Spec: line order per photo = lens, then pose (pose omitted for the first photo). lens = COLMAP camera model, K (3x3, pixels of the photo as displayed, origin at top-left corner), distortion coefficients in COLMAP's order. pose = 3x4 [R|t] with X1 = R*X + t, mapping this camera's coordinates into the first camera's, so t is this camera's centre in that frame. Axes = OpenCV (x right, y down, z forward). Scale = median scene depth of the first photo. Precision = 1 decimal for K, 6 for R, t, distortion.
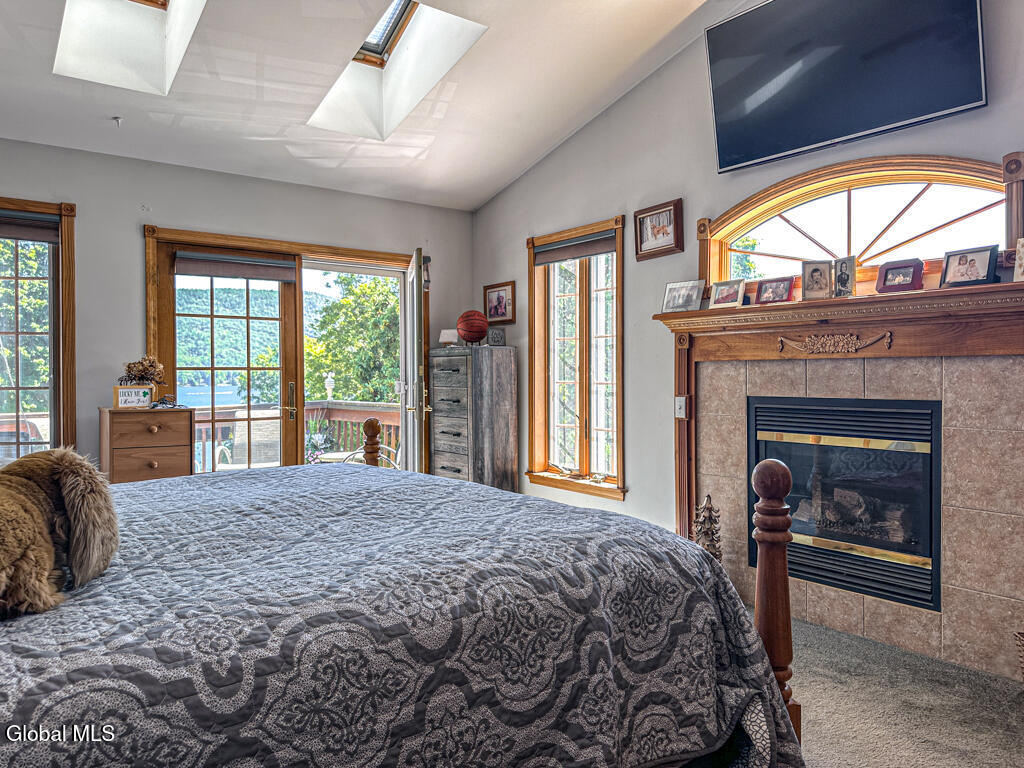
lens RADIAL K [[729.5, 0, 512.0], [0, 729.5, 384.0], [0, 0, 1]] dist [-0.003317, -0.006578]
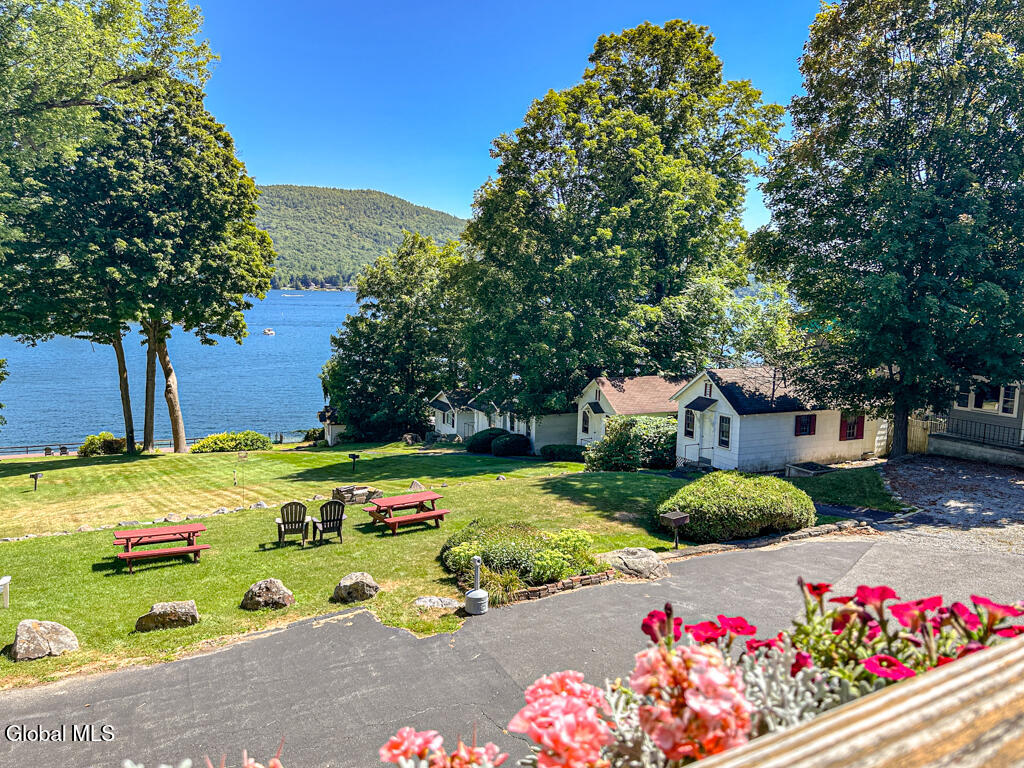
lens RADIAL K [[776.4, 0, 512.0], [0, 776.4, 384.0], [0, 0, 1]] dist [-0.001453, -0.007232]
pose [[0.995459, 0.045200, -0.083777, -1.435926], [-0.035613, 0.993003, 0.112592, 0.025132], [0.088280, -0.109097, 0.990103, 0.899878]]
